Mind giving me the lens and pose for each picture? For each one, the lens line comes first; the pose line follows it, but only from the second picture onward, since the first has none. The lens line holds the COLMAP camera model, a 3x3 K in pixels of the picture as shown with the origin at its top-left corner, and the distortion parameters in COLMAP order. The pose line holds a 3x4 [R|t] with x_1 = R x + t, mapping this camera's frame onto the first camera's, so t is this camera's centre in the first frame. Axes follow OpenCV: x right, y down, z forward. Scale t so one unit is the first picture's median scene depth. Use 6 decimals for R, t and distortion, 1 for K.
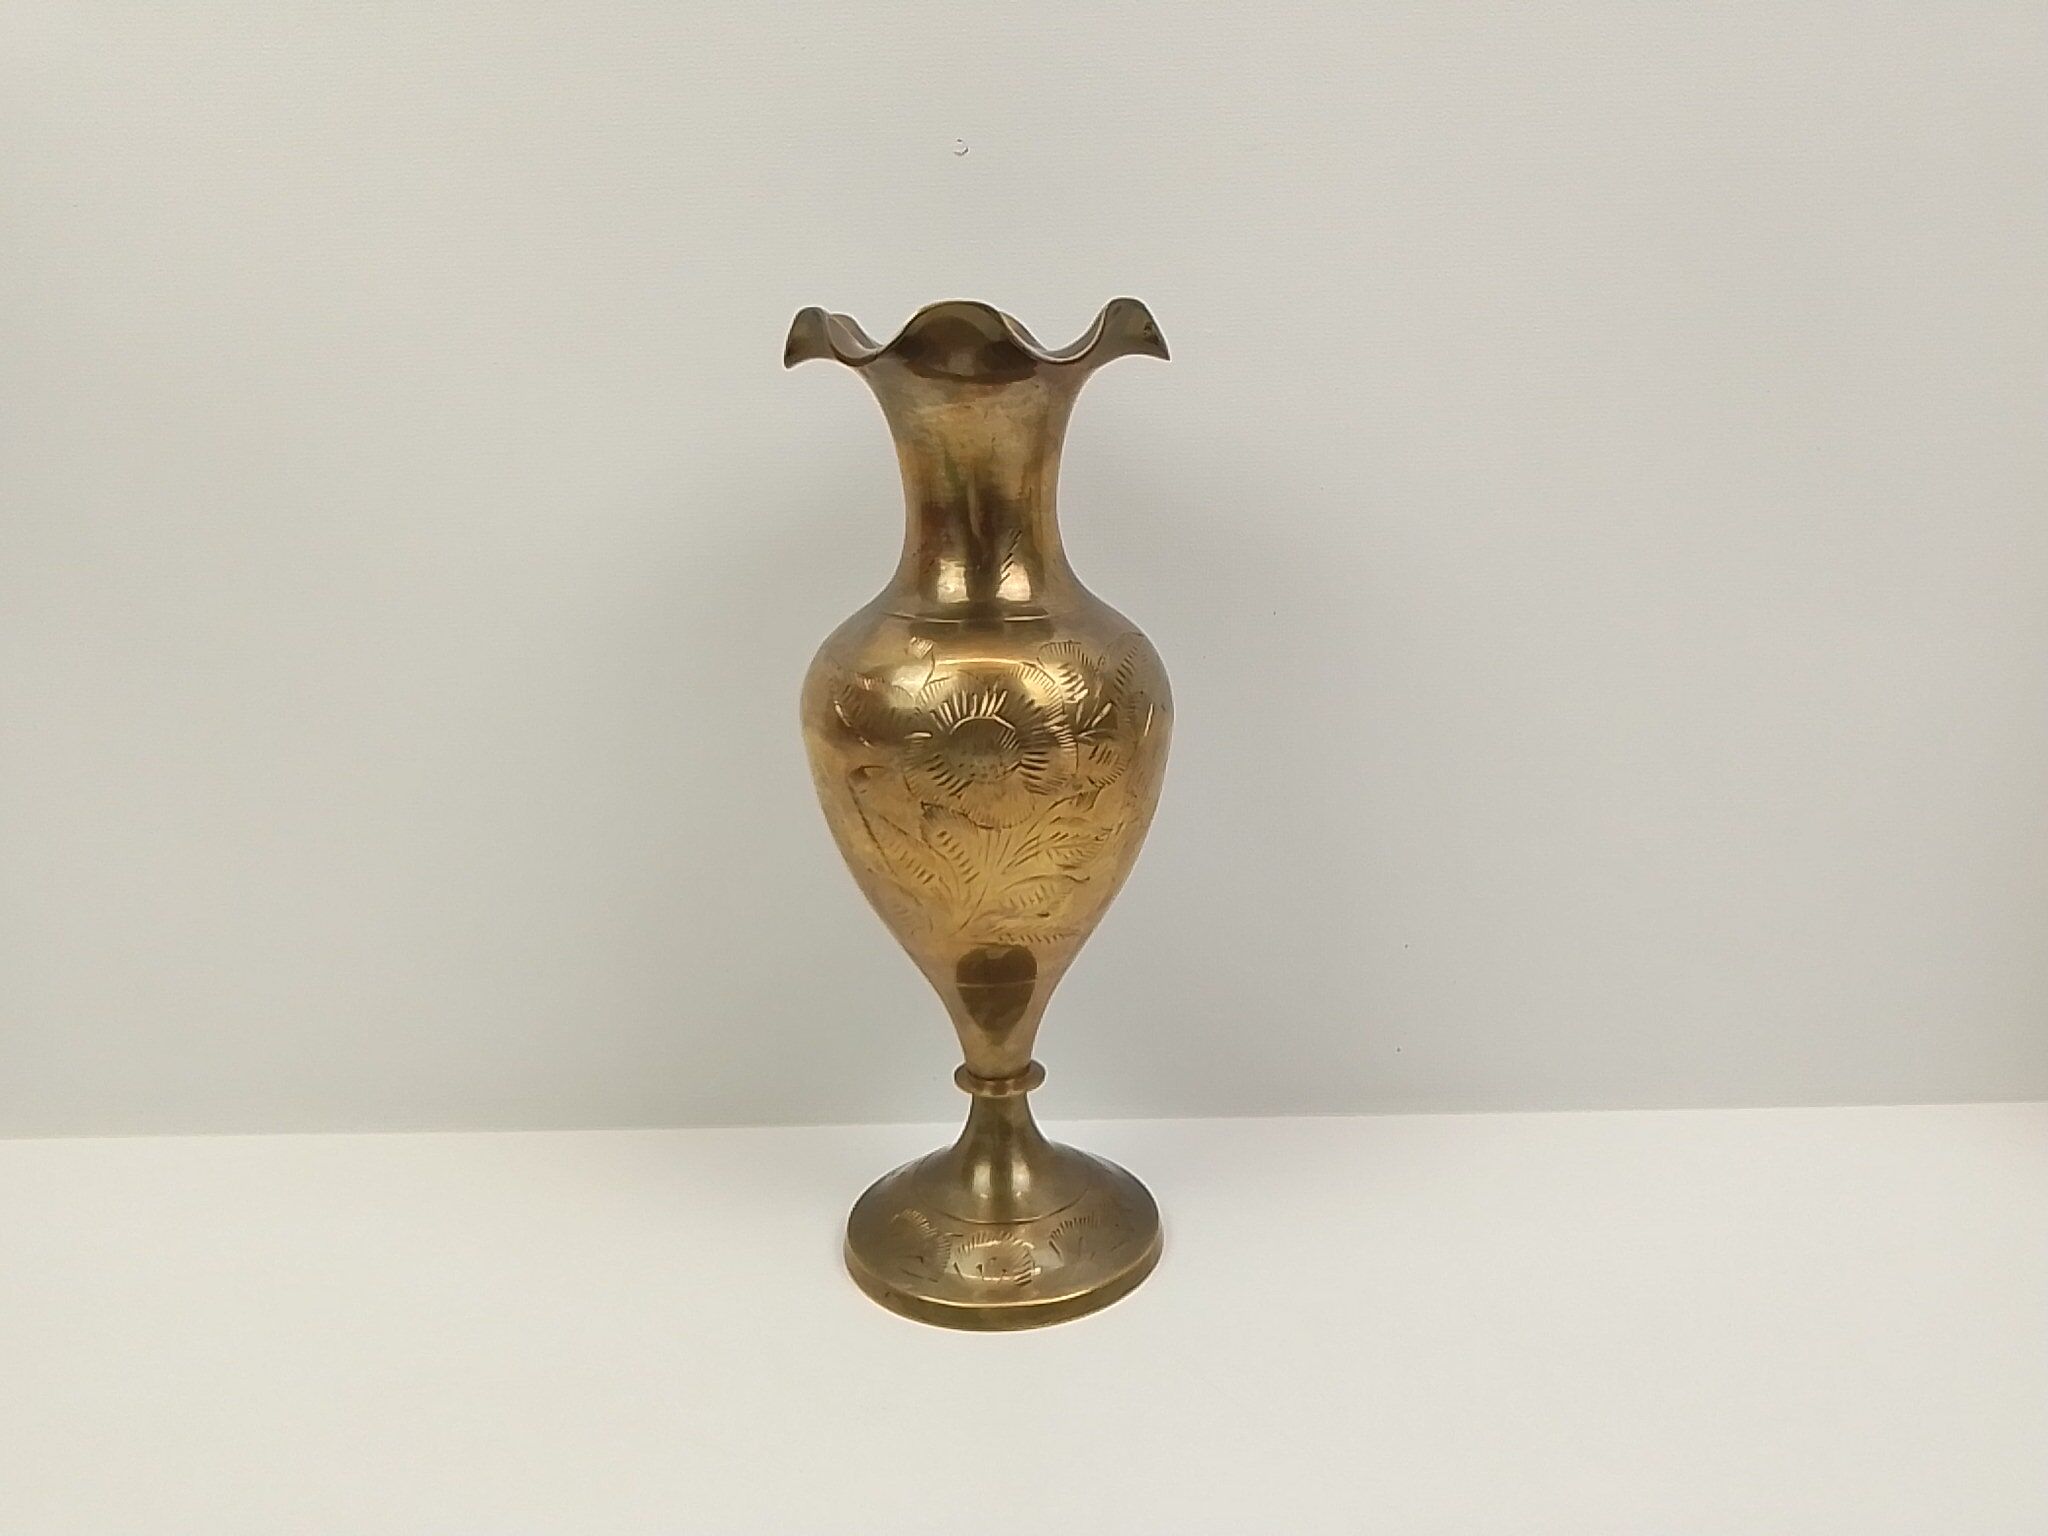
lens RADIAL K [[1512.9, 0, 1024.0], [0, 1512.9, 768.0], [0, 0, 1]] dist [-0.003906, -0.001212]
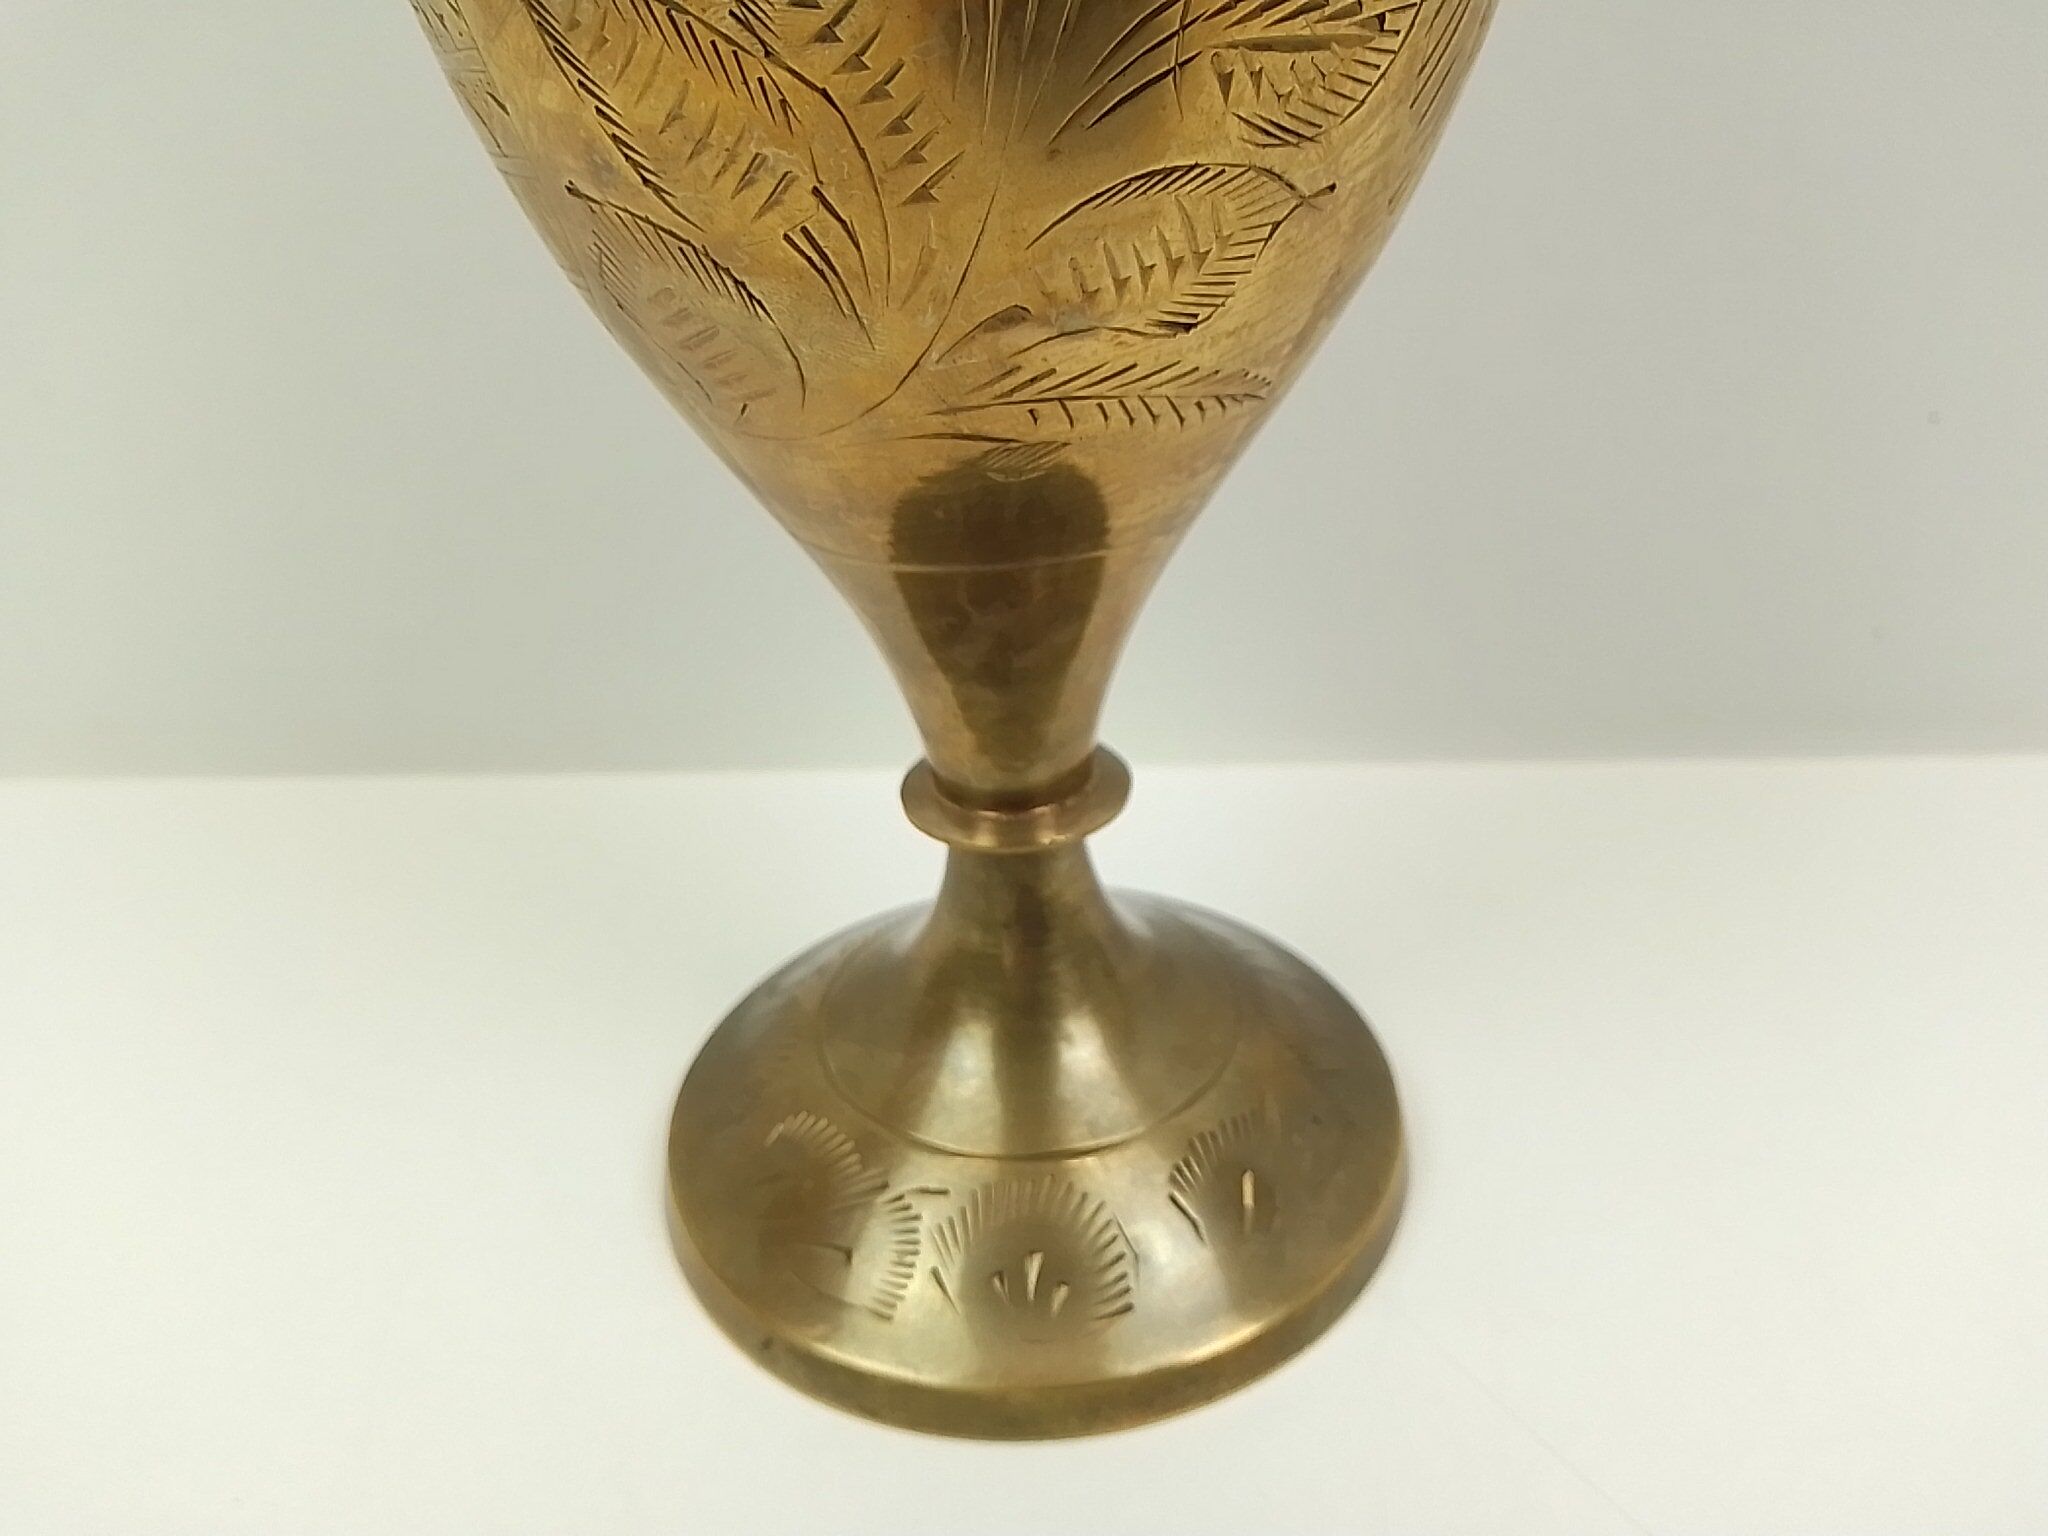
lens RADIAL K [[1512.9, 0, 1024.0], [0, 1512.9, 768.0], [0, 0, 1]] dist [-0.003906, -0.001212]
pose [[0.997887, -0.048642, 0.043084, -0.034587], [0.034631, 0.959144, 0.280790, 0.096440], [-0.054982, -0.278704, 0.958802, 0.698191]]
